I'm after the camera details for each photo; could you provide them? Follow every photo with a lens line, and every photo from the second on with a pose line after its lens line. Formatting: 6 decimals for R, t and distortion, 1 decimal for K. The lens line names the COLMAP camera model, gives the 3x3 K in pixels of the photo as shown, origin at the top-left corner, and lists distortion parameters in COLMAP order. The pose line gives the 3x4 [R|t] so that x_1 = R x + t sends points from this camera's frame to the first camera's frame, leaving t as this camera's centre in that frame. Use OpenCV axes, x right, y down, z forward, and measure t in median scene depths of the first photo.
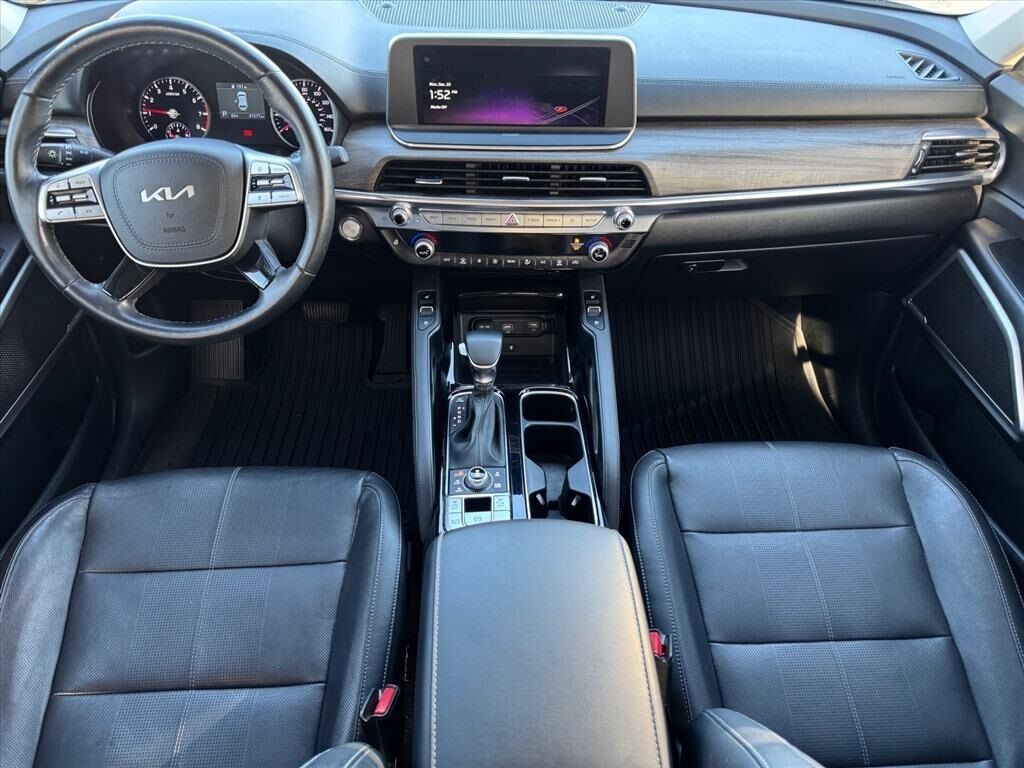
lens RADIAL K [[710.1, 0, 508.4], [0, 710.1, 393.7], [0, 0, 1]] dist [0.059329, -0.000806]
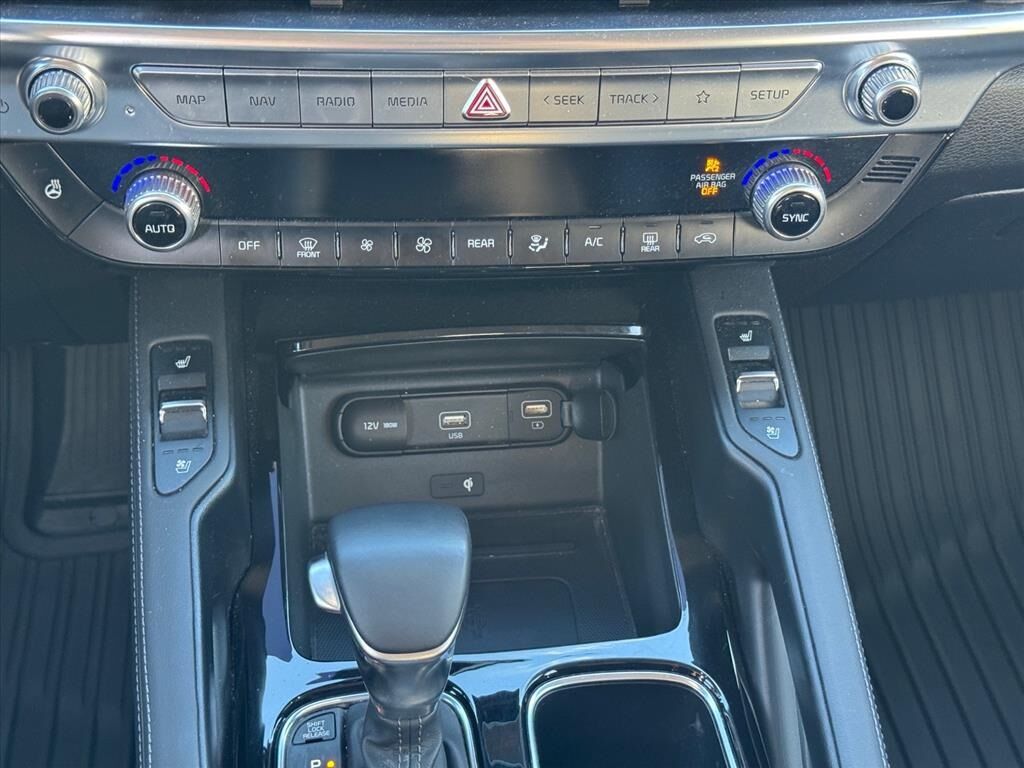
lens RADIAL K [[1460.4, 0, 509.8], [0, 1460.4, 385.1], [0, 0, 1]] dist [0.099941, 0.000000]
pose [[0.994992, -0.045210, 0.089143, -0.039107], [0.043686, 0.998865, 0.018981, -0.142546], [-0.089900, -0.014992, 0.995838, 0.428131]]
